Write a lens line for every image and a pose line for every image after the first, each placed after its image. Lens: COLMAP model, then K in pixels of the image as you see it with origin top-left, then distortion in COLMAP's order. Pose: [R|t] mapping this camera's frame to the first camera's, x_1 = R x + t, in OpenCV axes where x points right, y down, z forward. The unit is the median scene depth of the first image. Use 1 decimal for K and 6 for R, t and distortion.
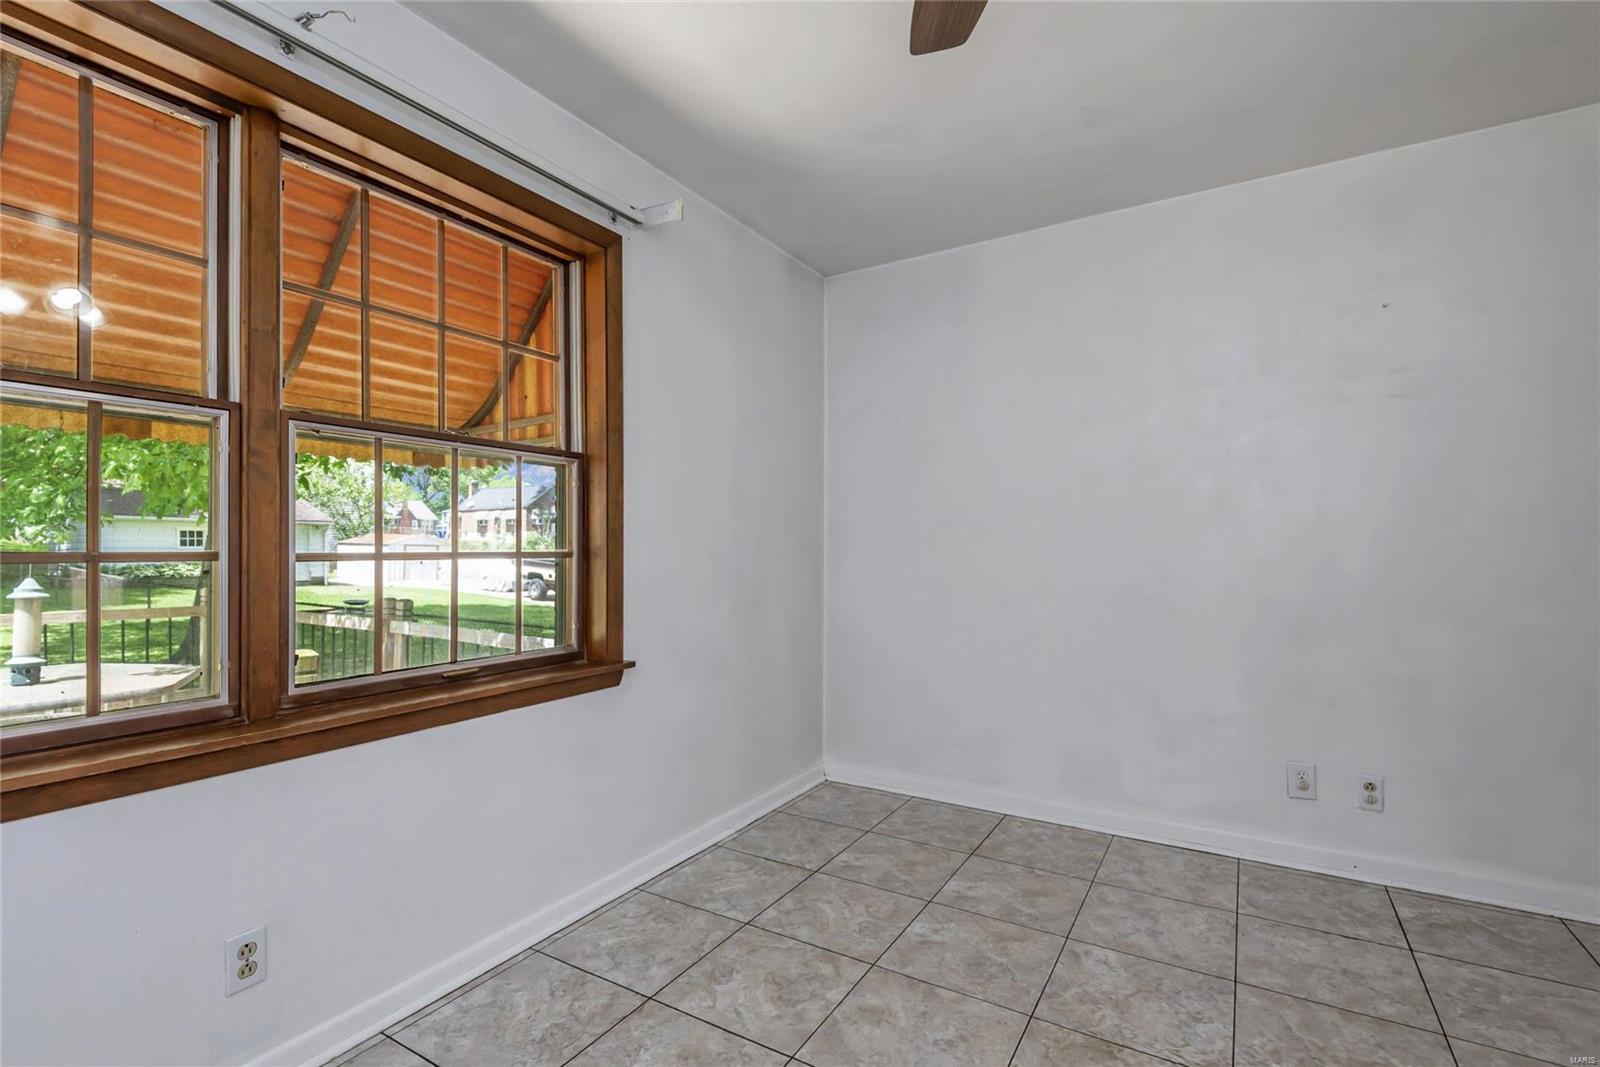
lens RADIAL K [[766.5, 0, 790.0], [0, 766.5, 544.0], [0, 0, 1]] dist [0.009382, -0.002941]
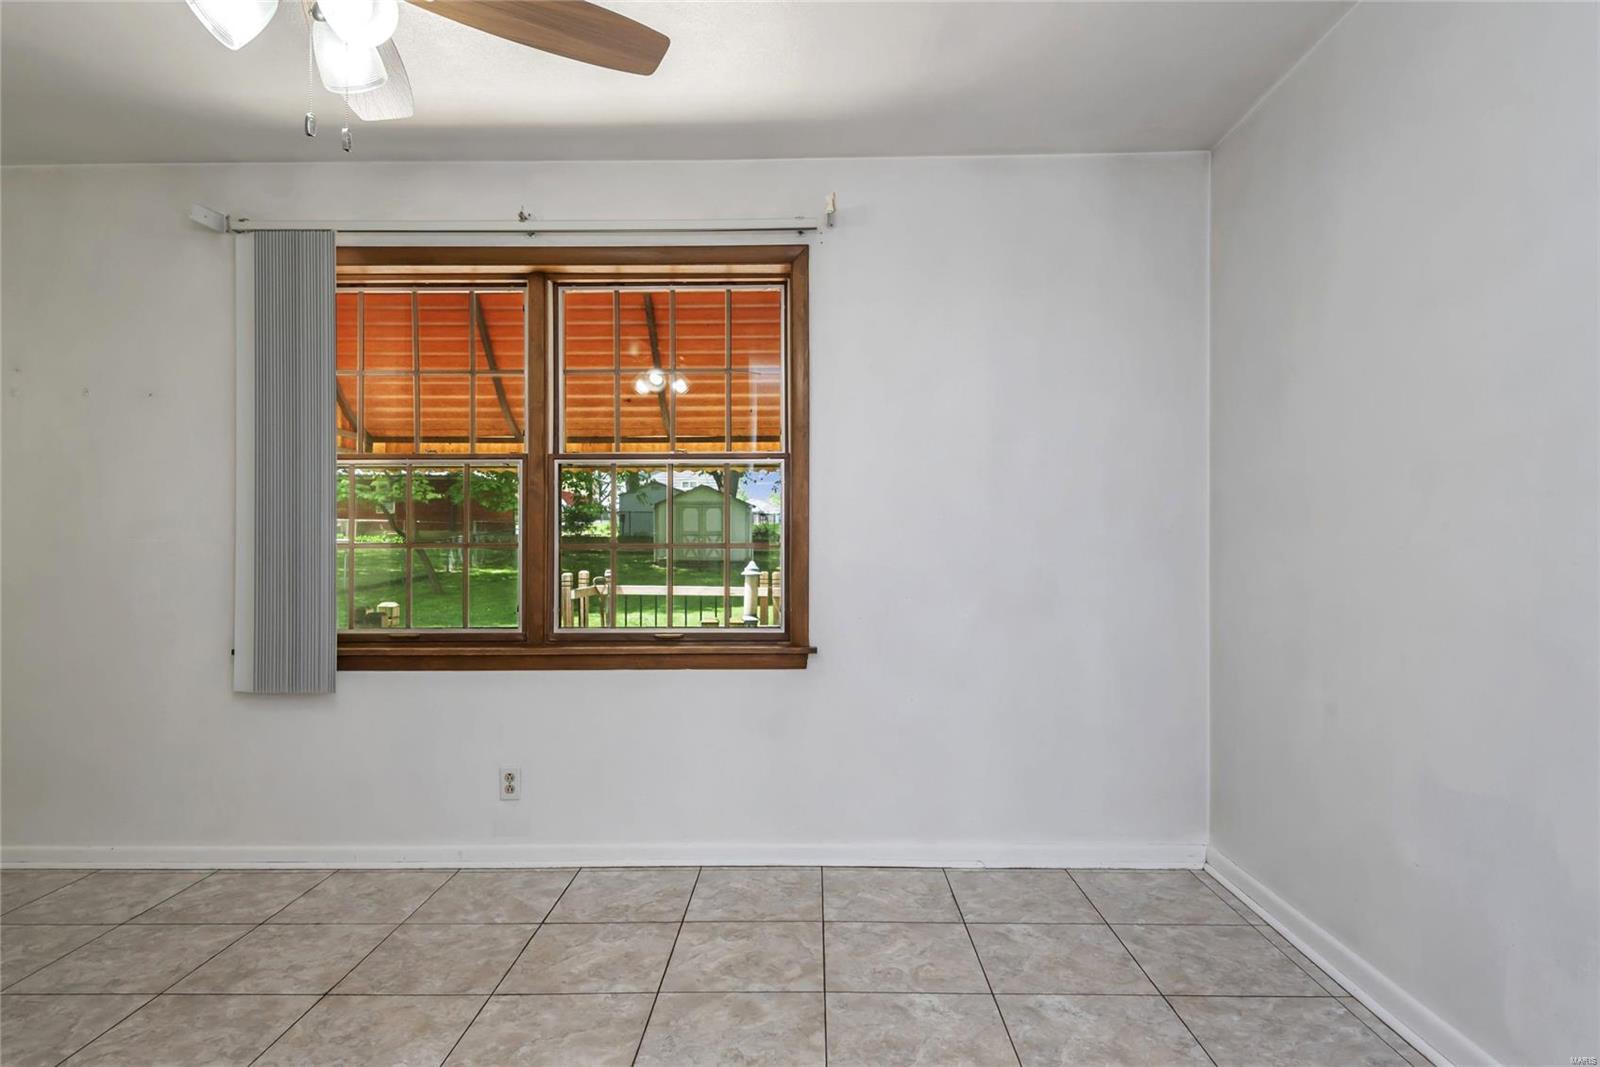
lens RADIAL K [[942.0, 0, 779.0], [0, 942.0, 529.4], [0, 0, 1]] dist [0.026950, -0.003885]
pose [[0.471719, -0.011004, -0.881680, 0.936352], [0.004010, 0.999939, -0.010334, 0.003778], [0.881740, 0.001339, 0.471734, 0.355593]]
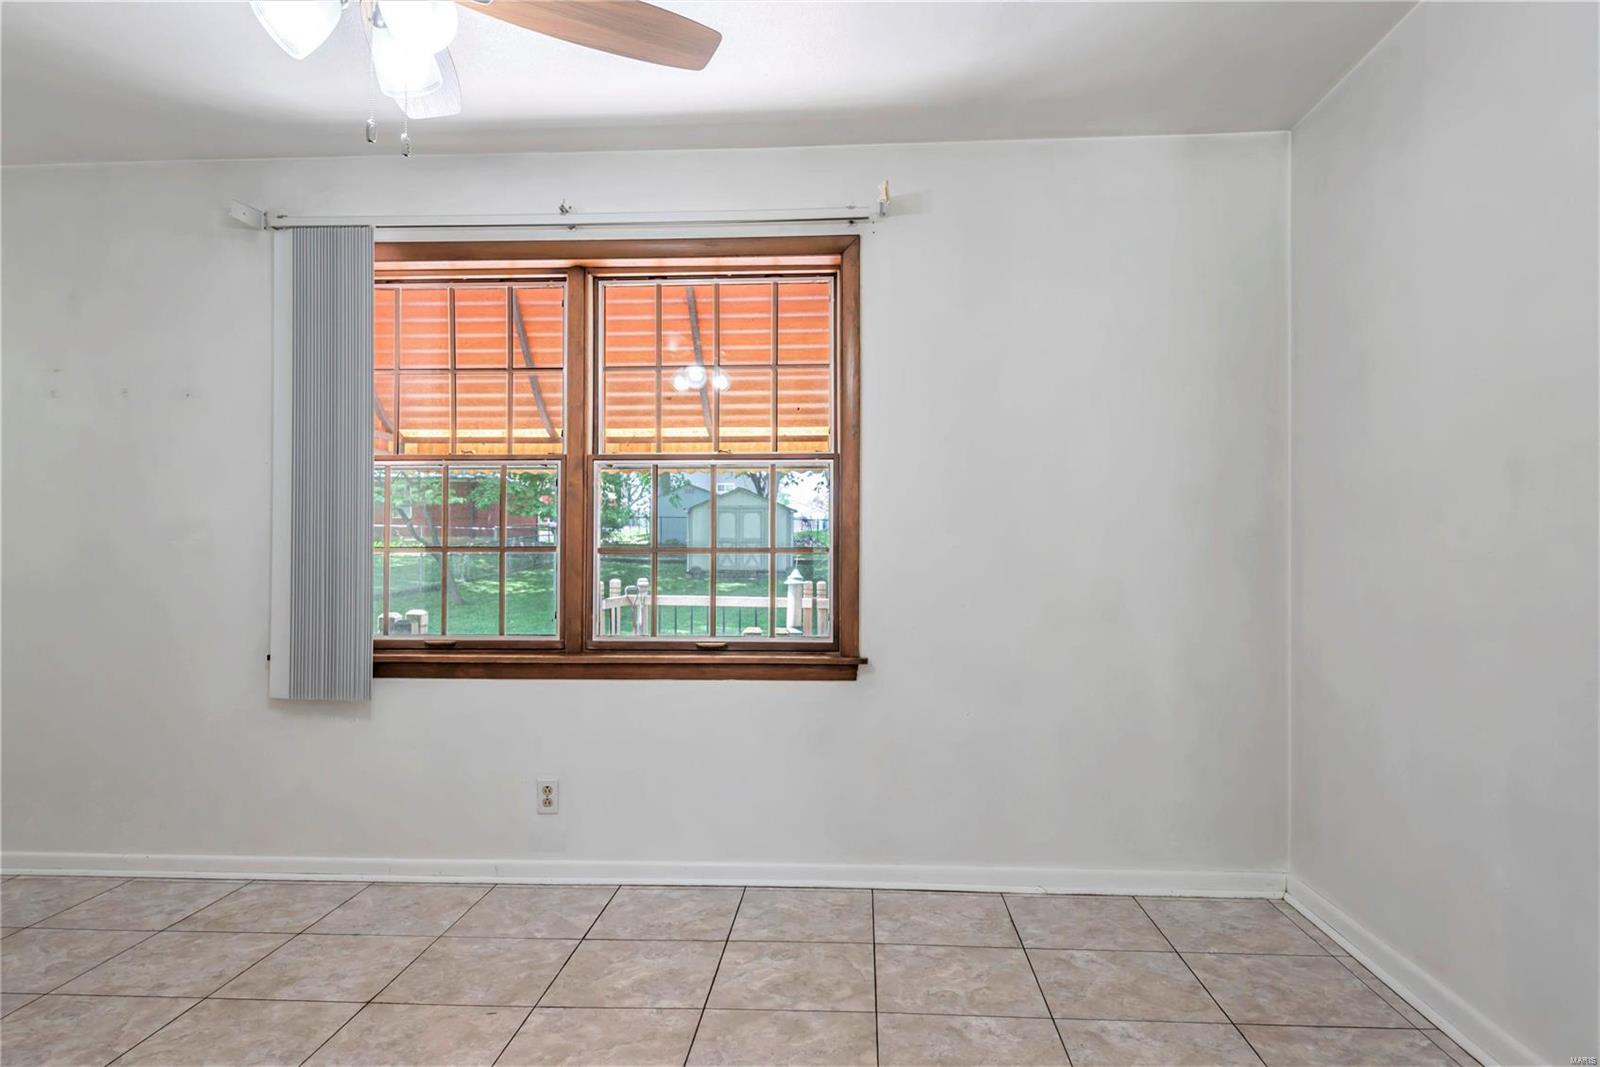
lens RADIAL K [[1032.1, 0, 771.3], [0, 1032.1, 533.0], [0, 0, 1]] dist [0.019492, -0.006589]
pose [[0.428423, -0.013085, -0.903483, 0.983793], [0.000446, 0.999898, -0.014270, 0.008923], [0.903578, 0.005711, 0.428385, 0.320559]]
